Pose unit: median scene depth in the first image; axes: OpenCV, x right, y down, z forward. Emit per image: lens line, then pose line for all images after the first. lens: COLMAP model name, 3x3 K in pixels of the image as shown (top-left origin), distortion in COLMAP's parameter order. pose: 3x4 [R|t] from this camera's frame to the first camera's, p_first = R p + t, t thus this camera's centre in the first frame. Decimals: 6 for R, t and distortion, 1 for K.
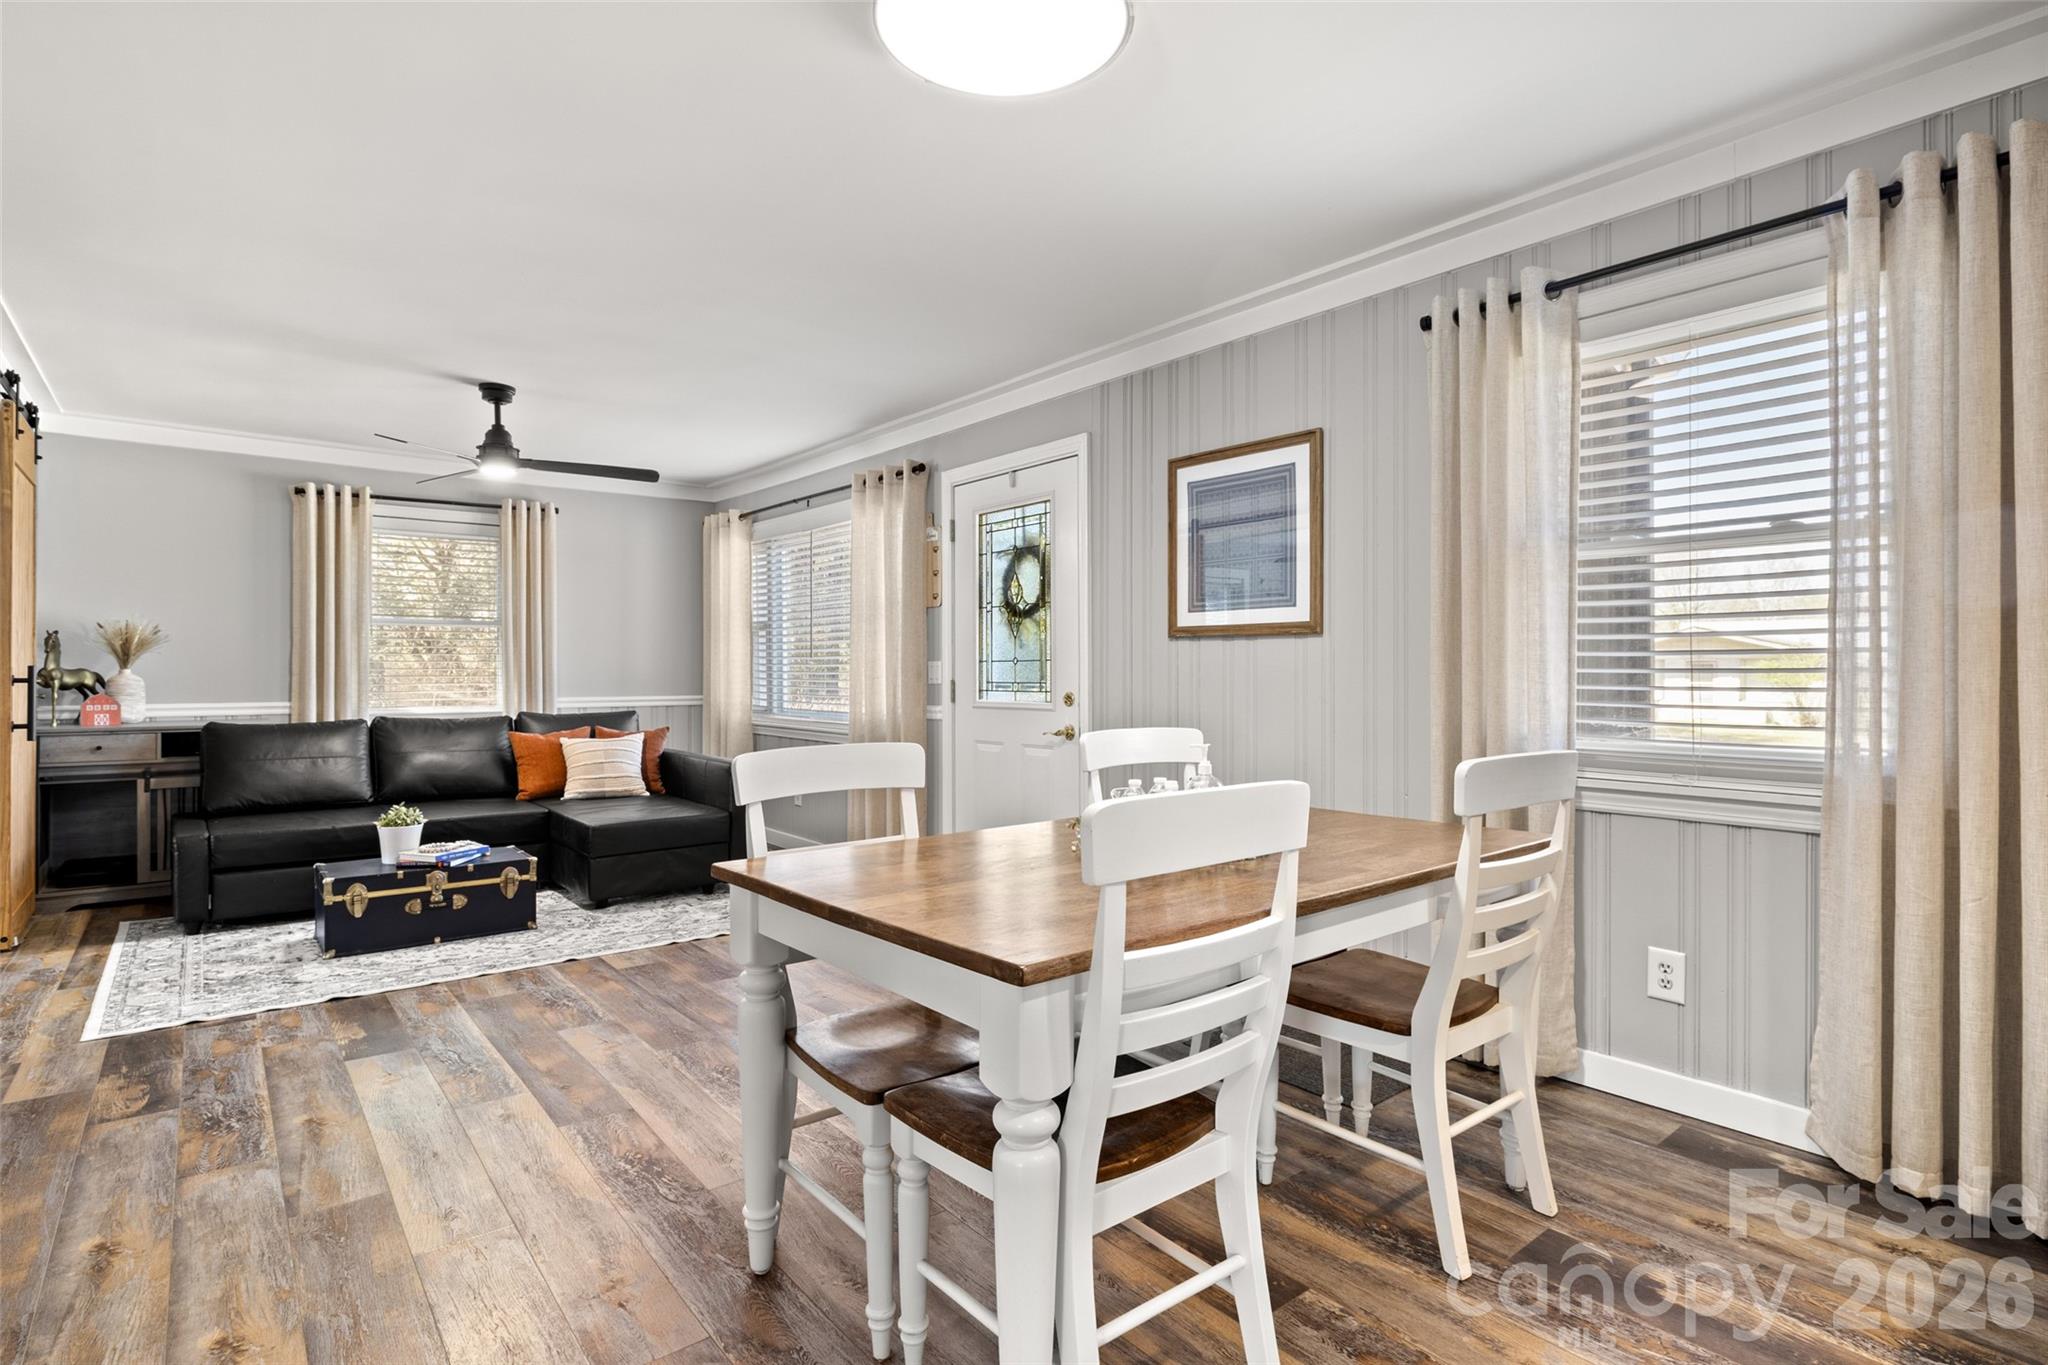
lens RADIAL K [[1019.4, 0, 1019.5], [0, 1019.4, 671.8], [0, 0, 1]] dist [-0.001506, 0.000624]
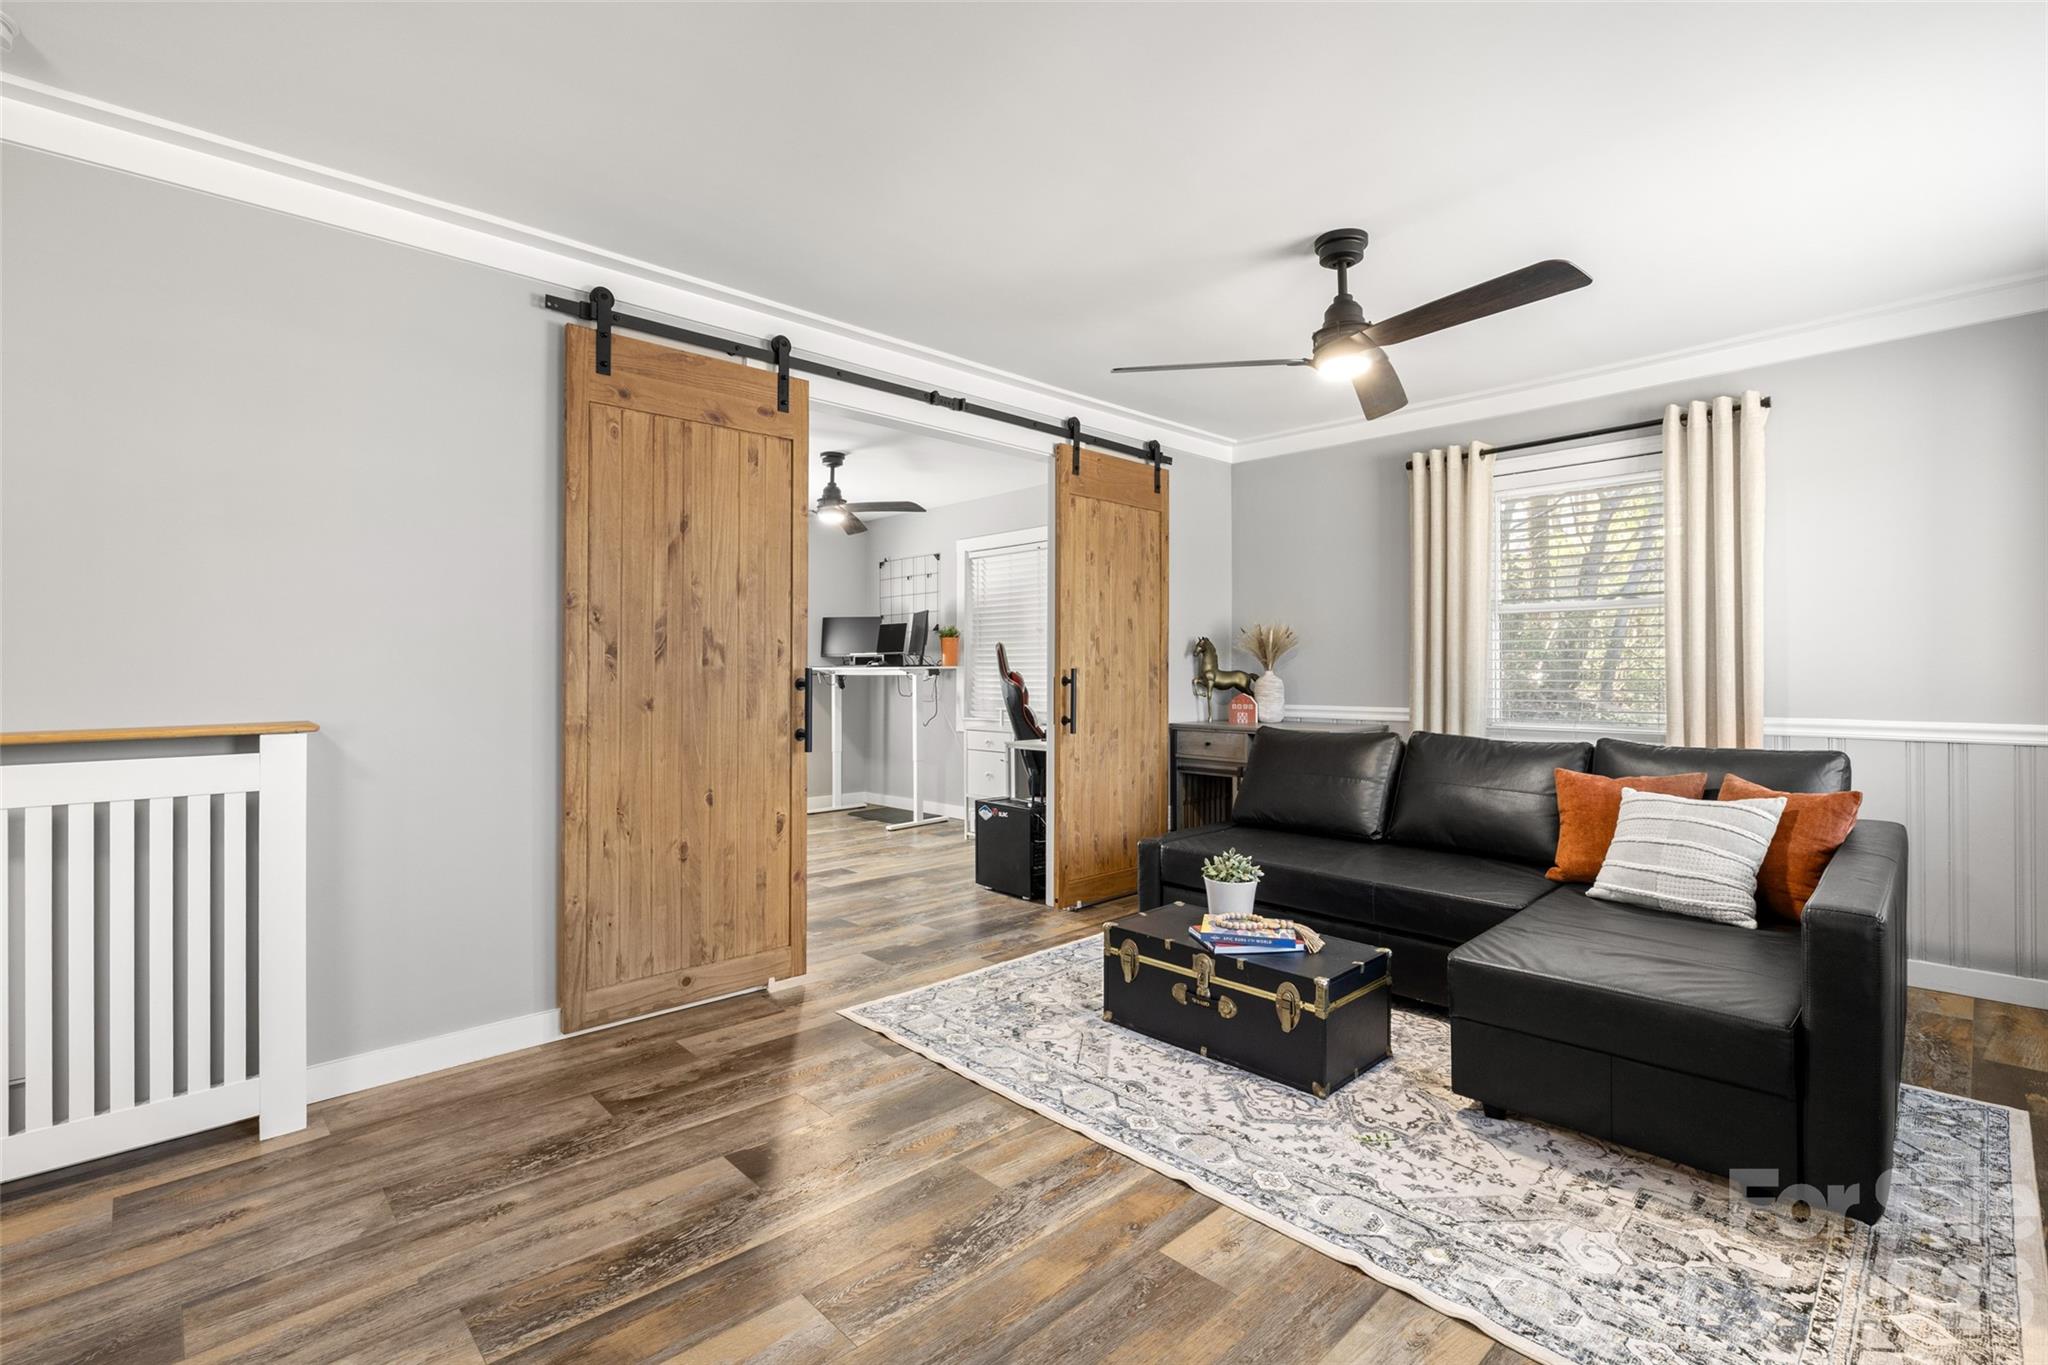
lens RADIAL K [[923.5, 0, 1013.2], [0, 923.5, 661.1], [0, 0, 1]] dist [-0.005847, 0.000987]
pose [[0.085755, -0.011745, -0.996247, 0.055860], [-0.002124, 0.999926, -0.011971, -0.000877], [0.996314, 0.003143, 0.085724, 0.733501]]
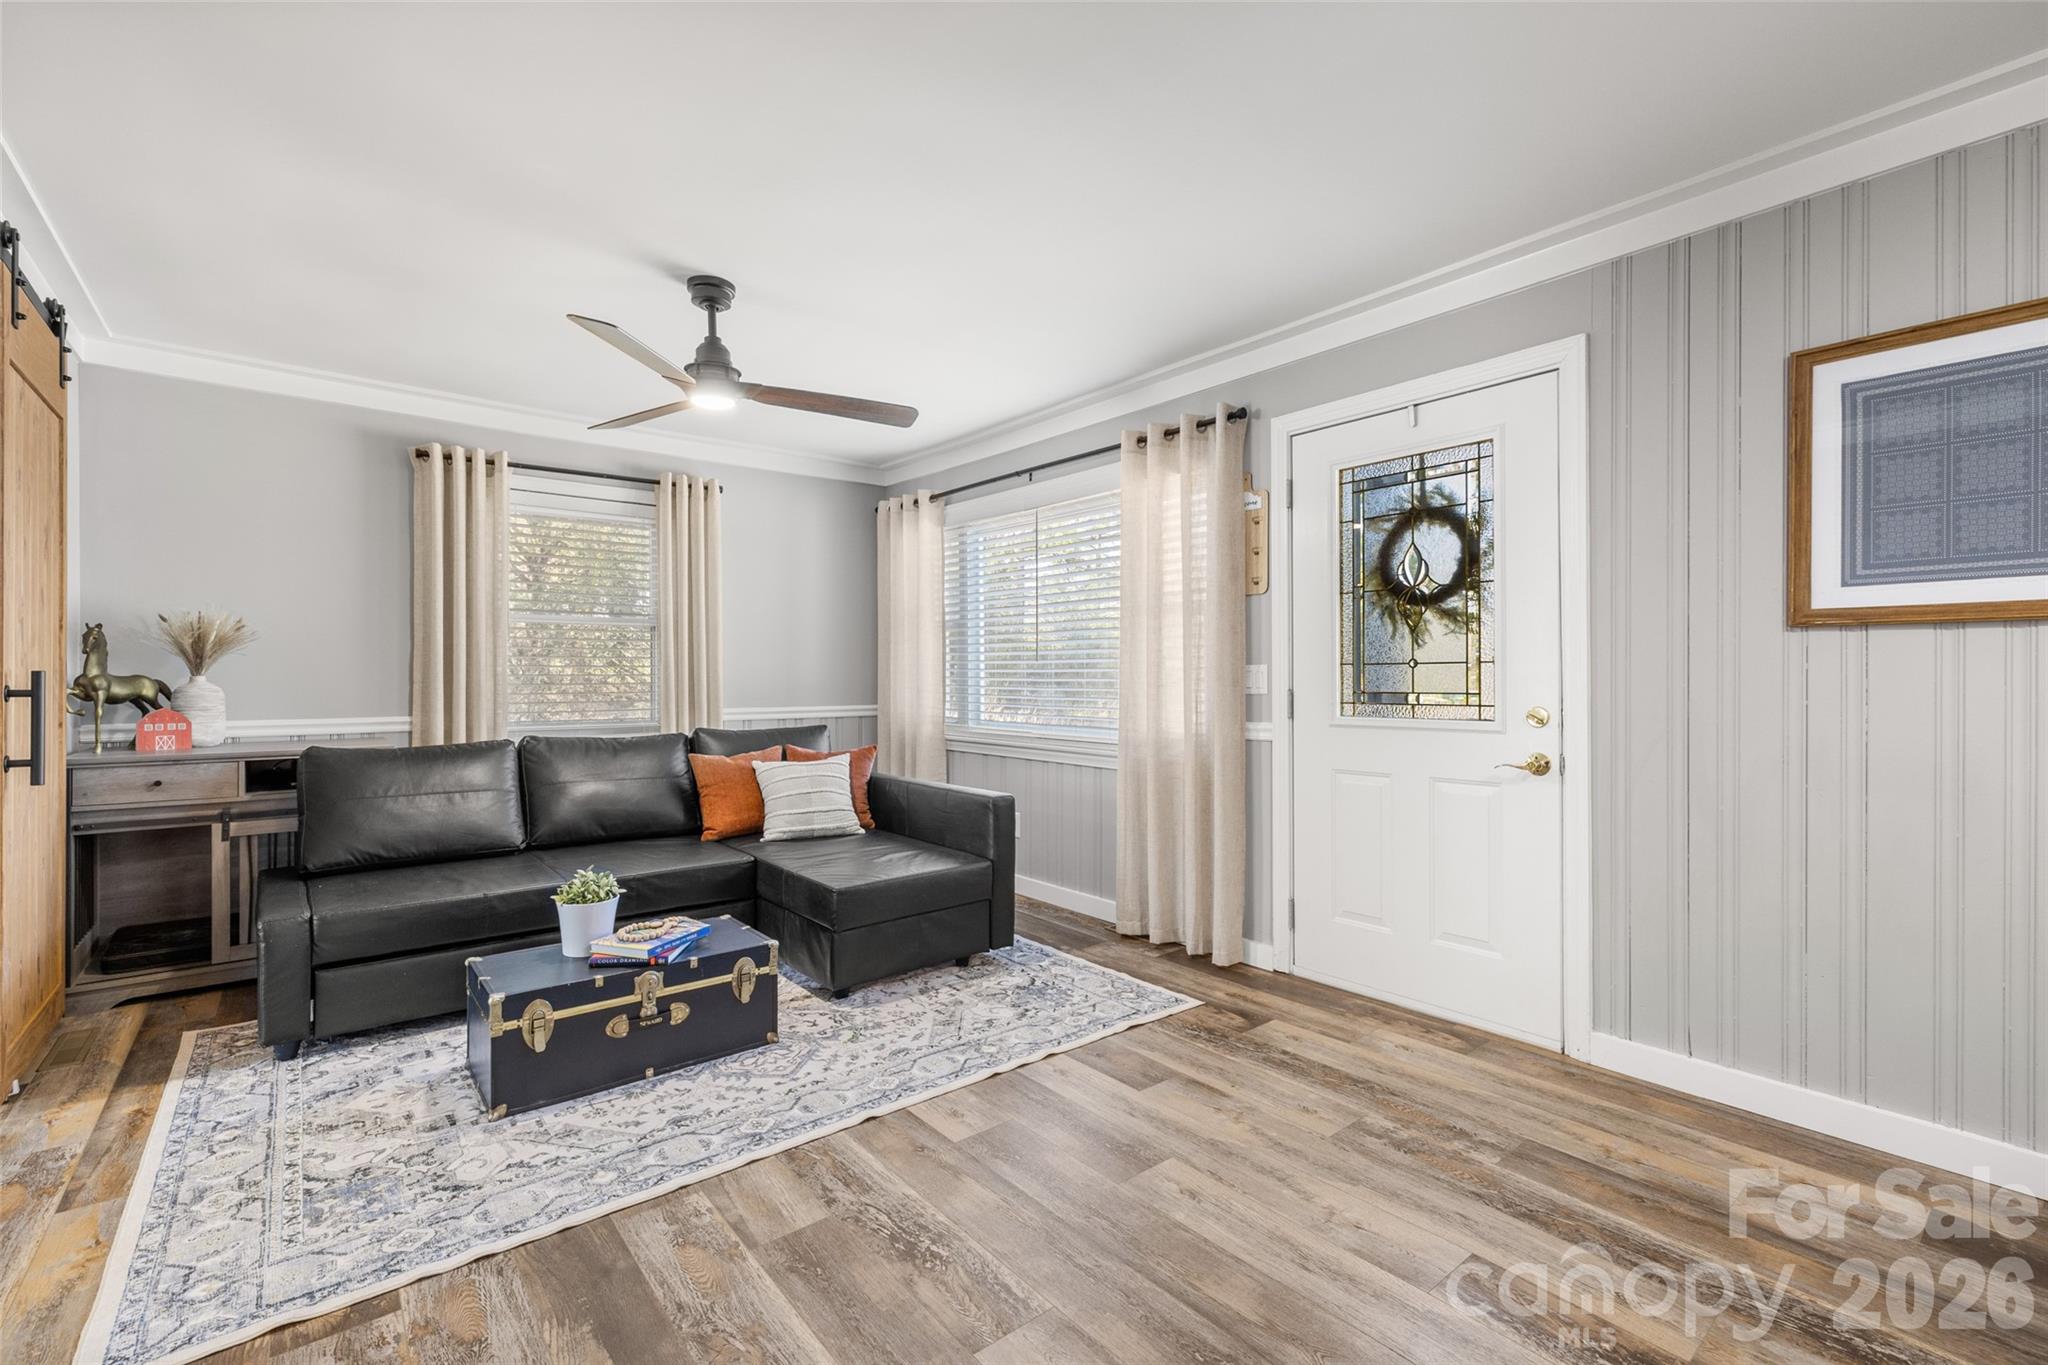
lens RADIAL K [[883.6, 0, 1022.7], [0, 883.6, 679.1], [0, 0, 1]] dist [0.003579, 0.000480]
pose [[0.999962, -0.000842, 0.008638, -0.295061], [0.000825, 0.999998, 0.002042, -0.001126], [-0.008640, -0.002034, 0.999961, 0.366830]]
